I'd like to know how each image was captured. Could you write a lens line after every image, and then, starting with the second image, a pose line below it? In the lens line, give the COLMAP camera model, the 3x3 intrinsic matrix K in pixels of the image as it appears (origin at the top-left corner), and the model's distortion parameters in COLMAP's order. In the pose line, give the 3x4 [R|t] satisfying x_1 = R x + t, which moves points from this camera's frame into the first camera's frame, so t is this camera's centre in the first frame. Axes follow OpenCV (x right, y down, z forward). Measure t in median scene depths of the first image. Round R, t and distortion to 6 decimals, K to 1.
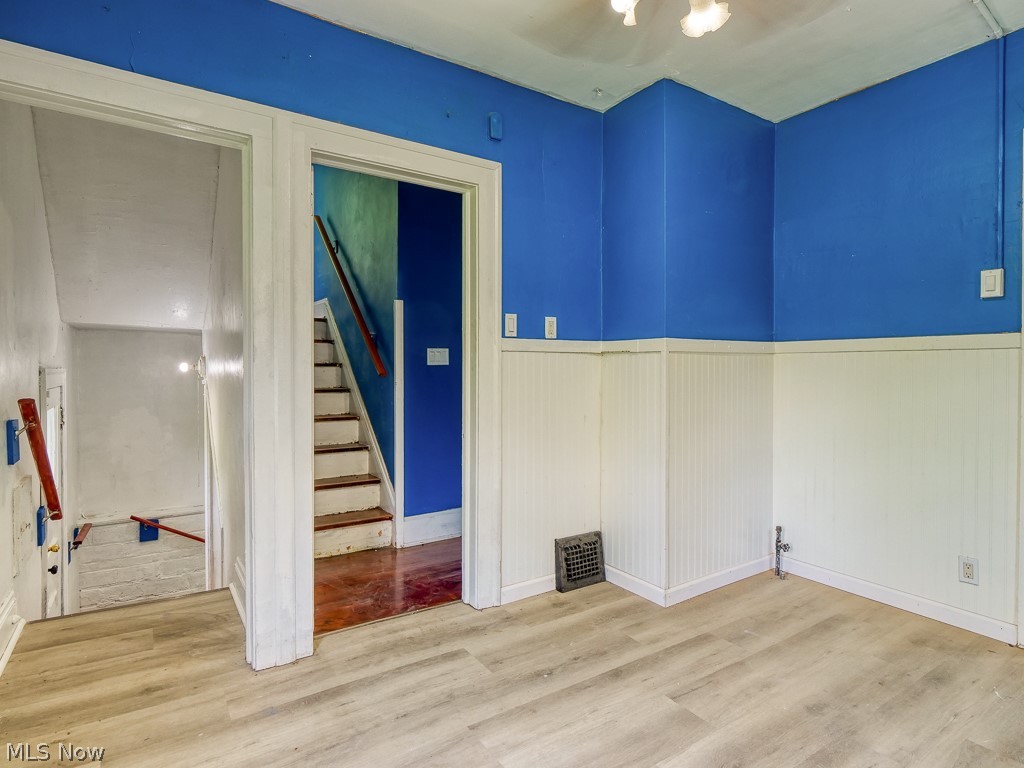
lens RADIAL K [[558.8, 0, 506.2], [0, 558.8, 375.2], [0, 0, 1]] dist [-0.002776, 0.000333]
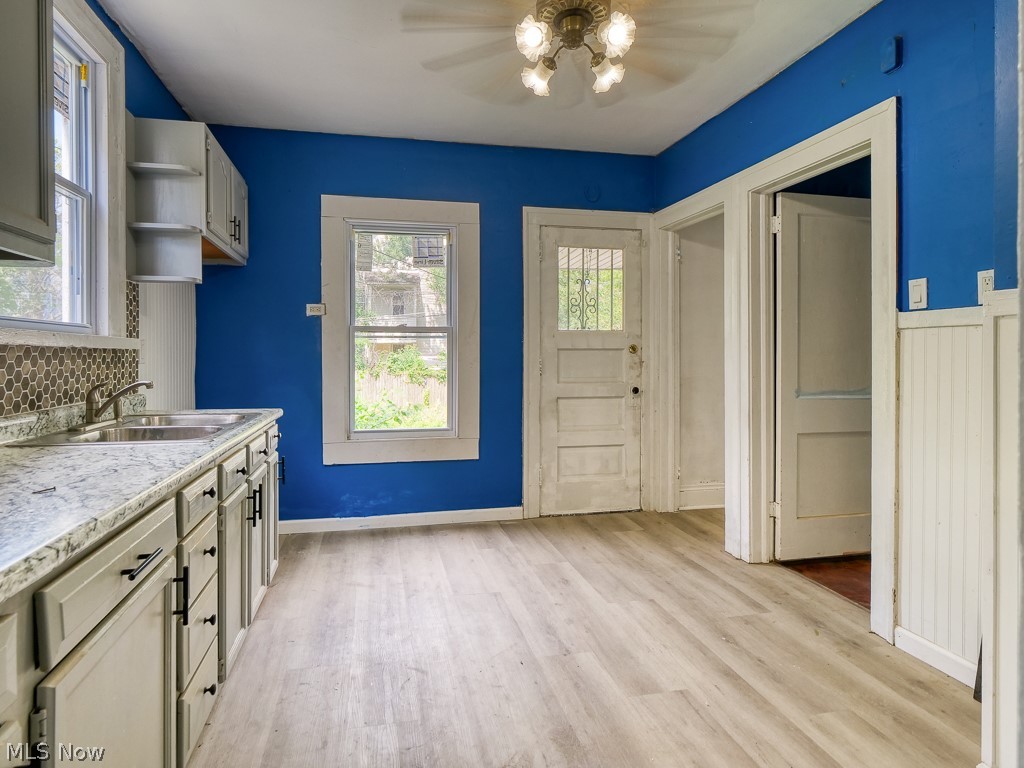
lens RADIAL K [[558.8, 0, 492.5], [0, 558.8, 360.9], [0, 0, 1]] dist [-0.002776, 0.000333]
pose [[-0.360494, 0.011026, -0.932696, 1.117692], [-0.007674, 0.999861, 0.014786, -0.006186], [0.932730, 0.012487, -0.360360, 0.881717]]
